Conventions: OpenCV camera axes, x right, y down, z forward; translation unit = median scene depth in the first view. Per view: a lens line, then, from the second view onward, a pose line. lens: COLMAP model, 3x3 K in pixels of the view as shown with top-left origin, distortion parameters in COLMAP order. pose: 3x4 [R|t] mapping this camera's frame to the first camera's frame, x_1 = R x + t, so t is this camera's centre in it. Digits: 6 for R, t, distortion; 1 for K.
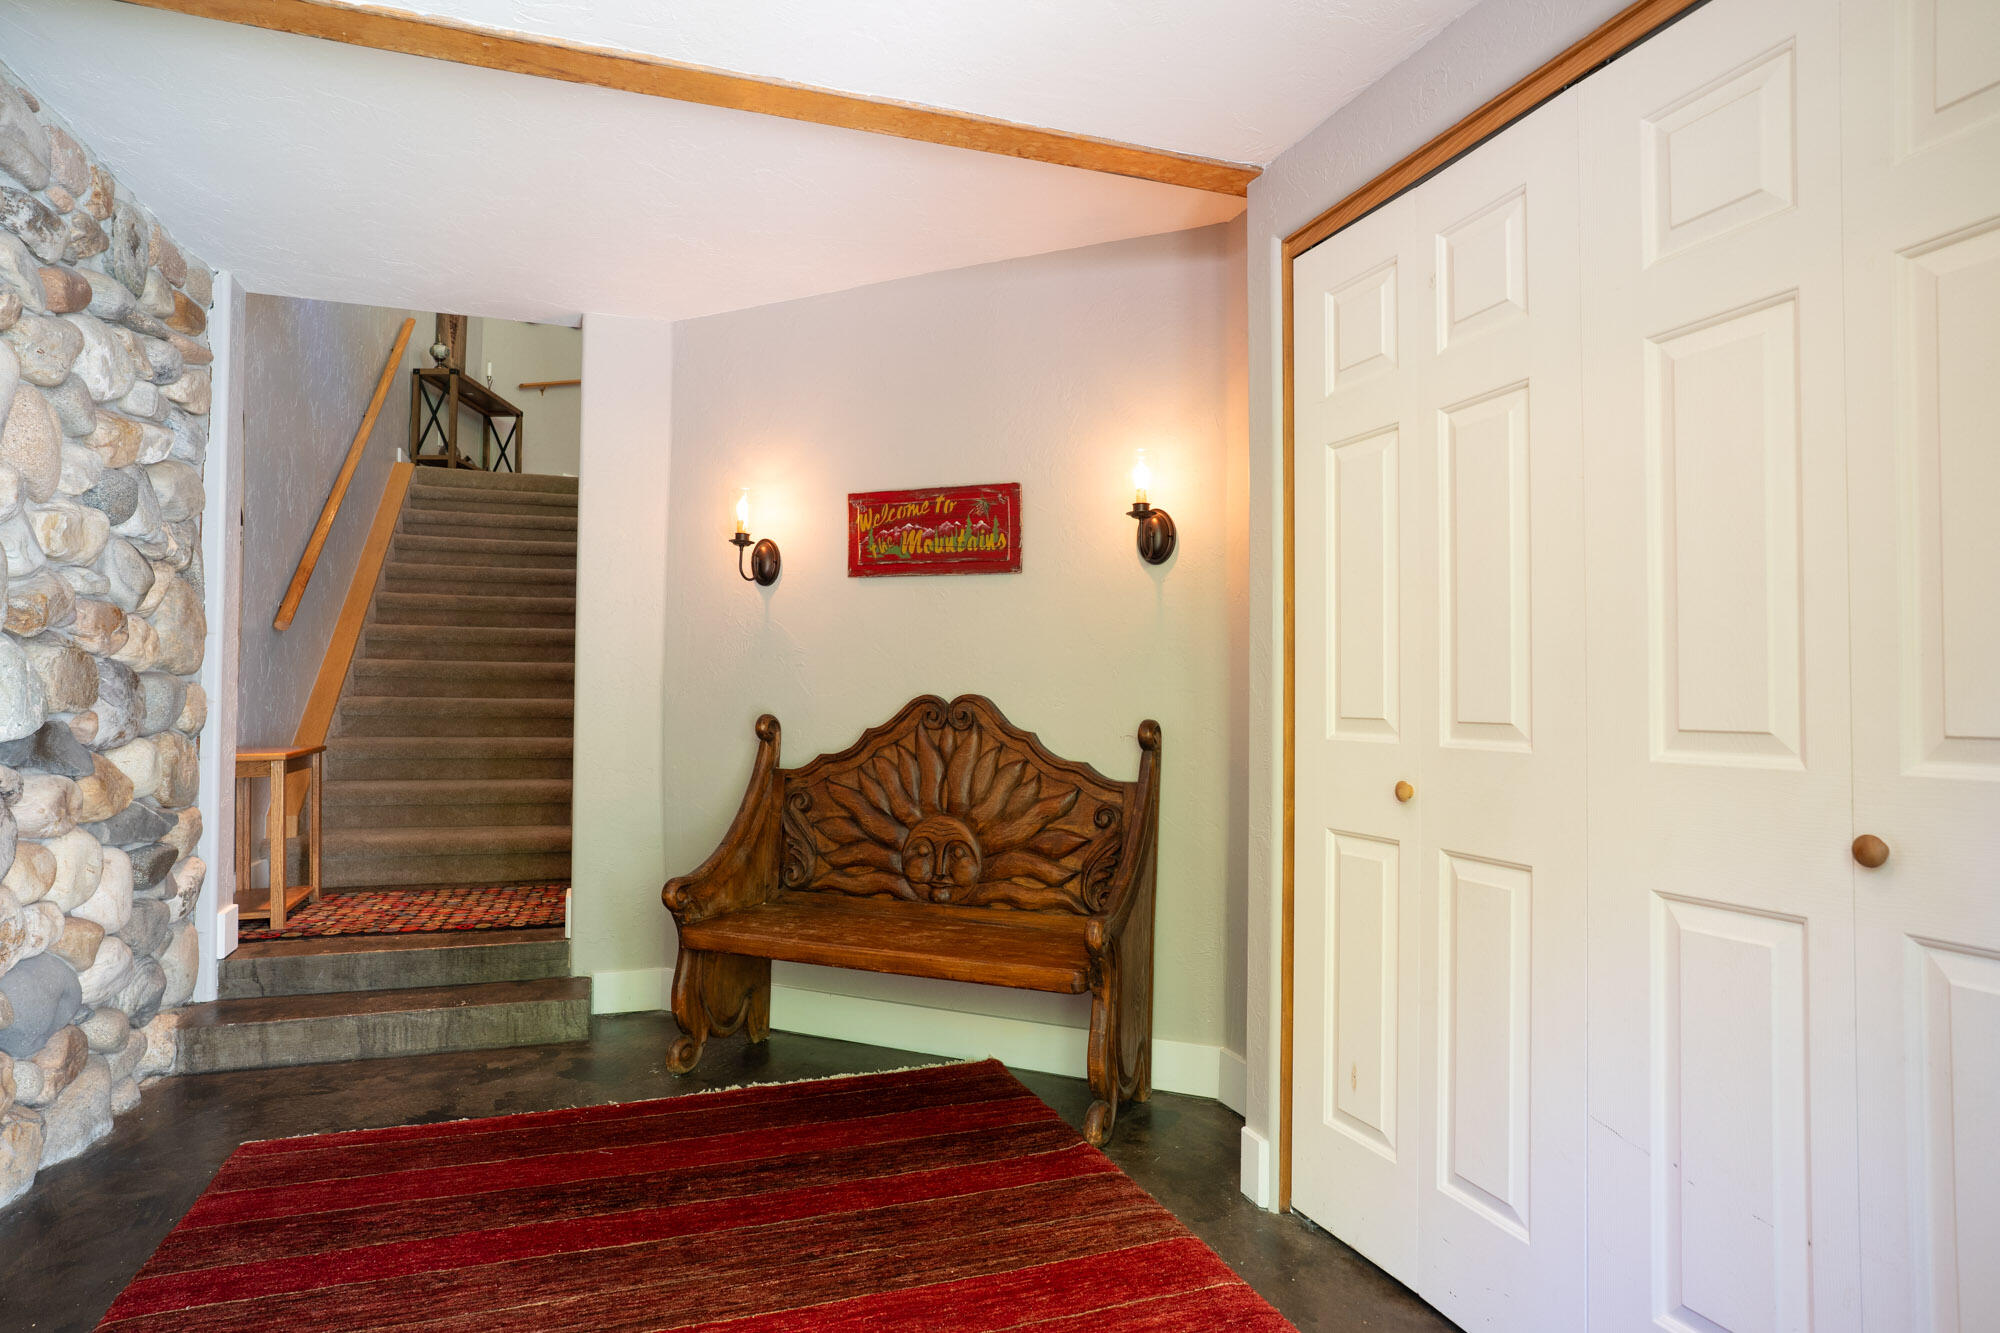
lens RADIAL K [[1102.0, 0, 999.7], [0, 1102.0, 674.1], [0, 0, 1]] dist [-0.040243, 0.017239]
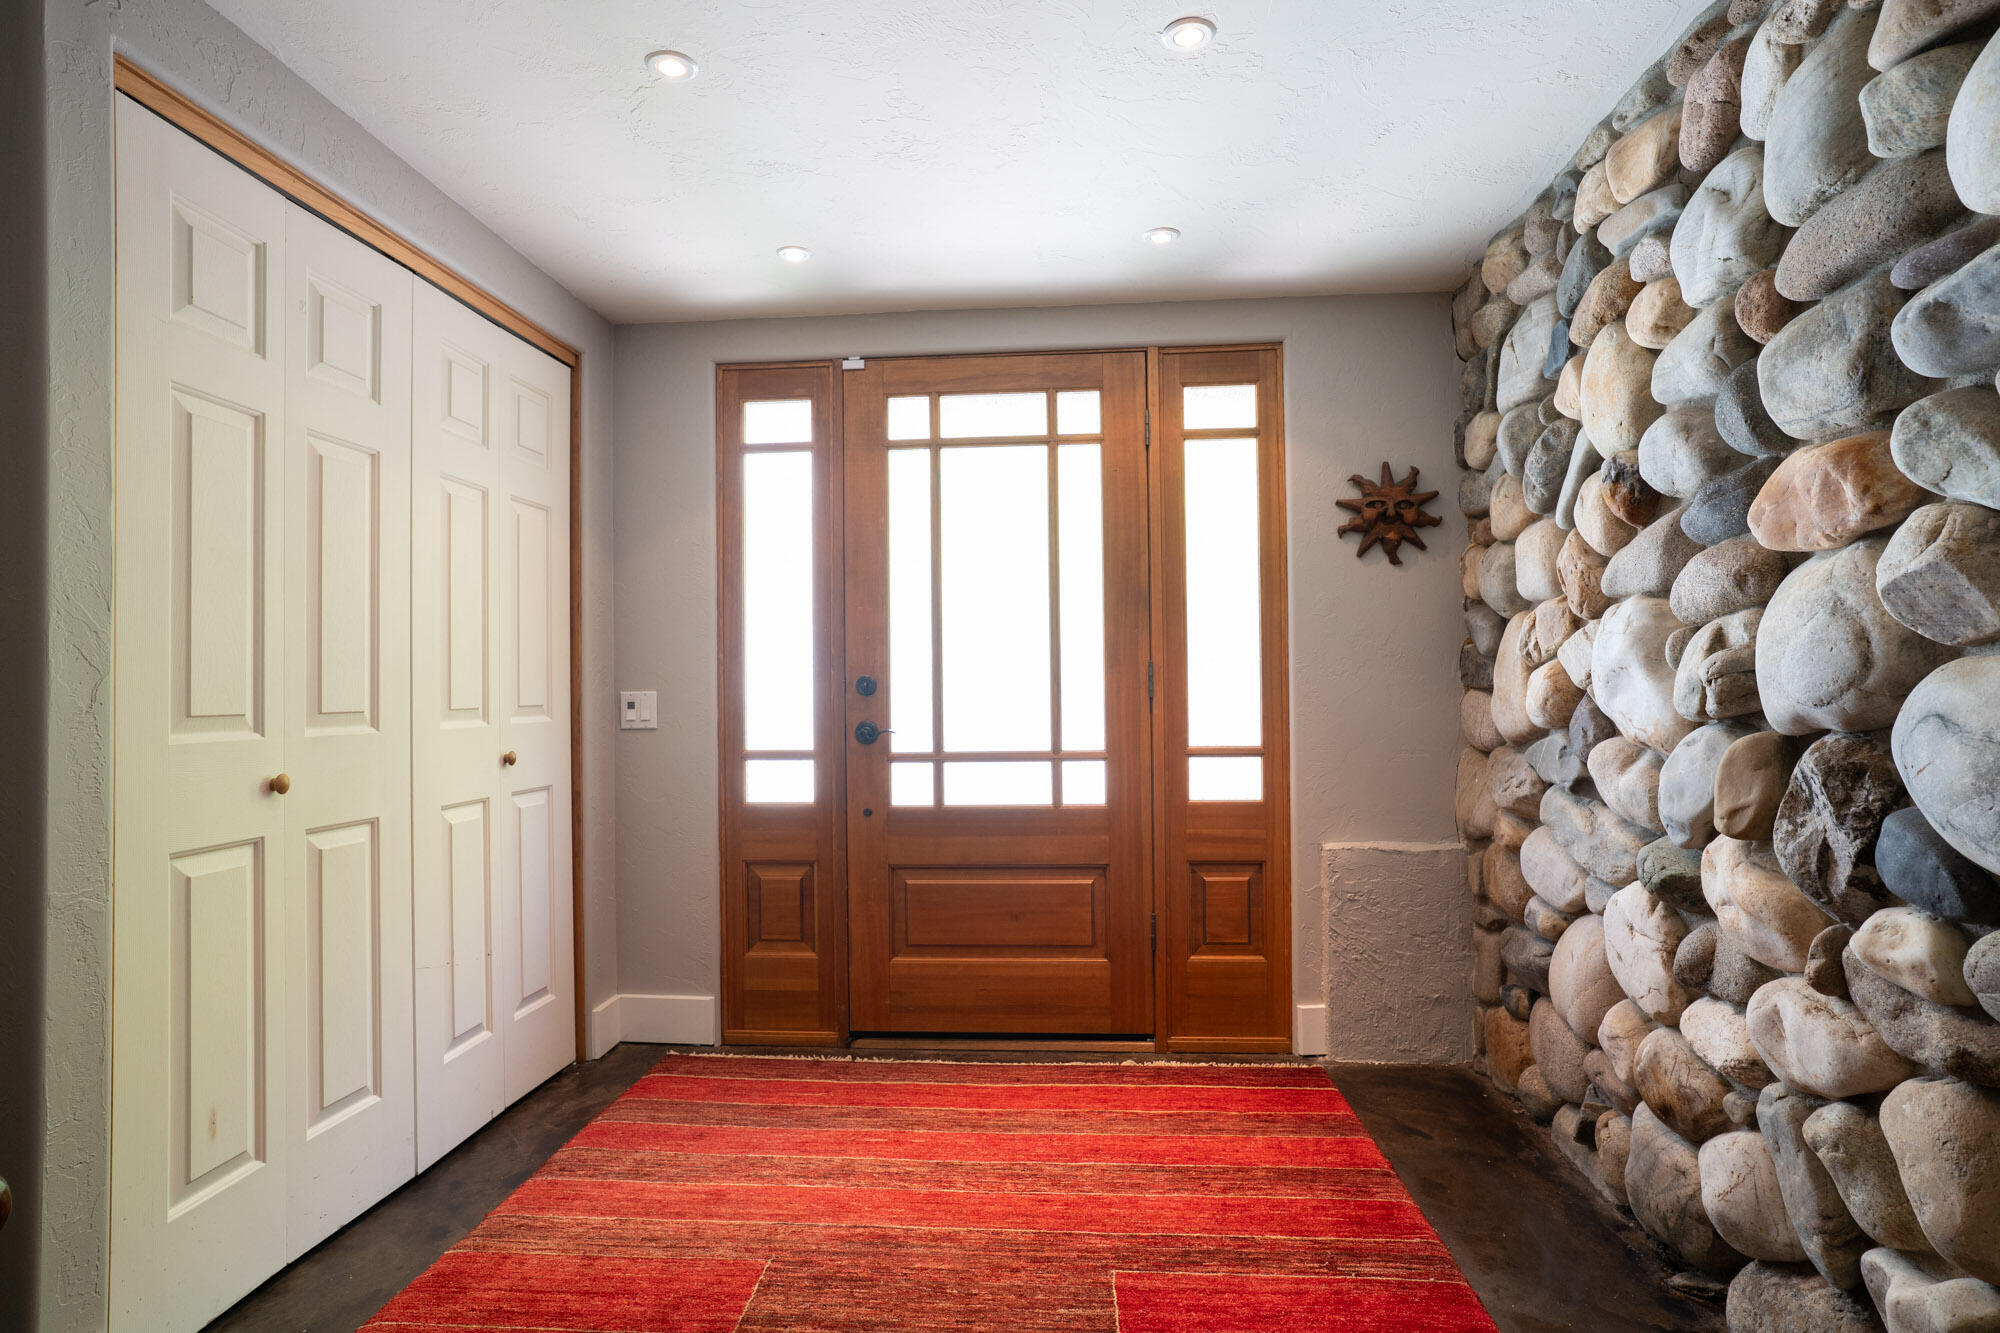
lens RADIAL K [[1102.0, 0, 1000.8], [0, 1102.0, 673.9], [0, 0, 1]] dist [-0.040243, 0.017239]
pose [[-0.913865, 0.003345, 0.406004, -0.655472], [-0.010521, 0.999435, -0.031918, 0.030705], [-0.405881, -0.033440, -0.913314, 1.666794]]
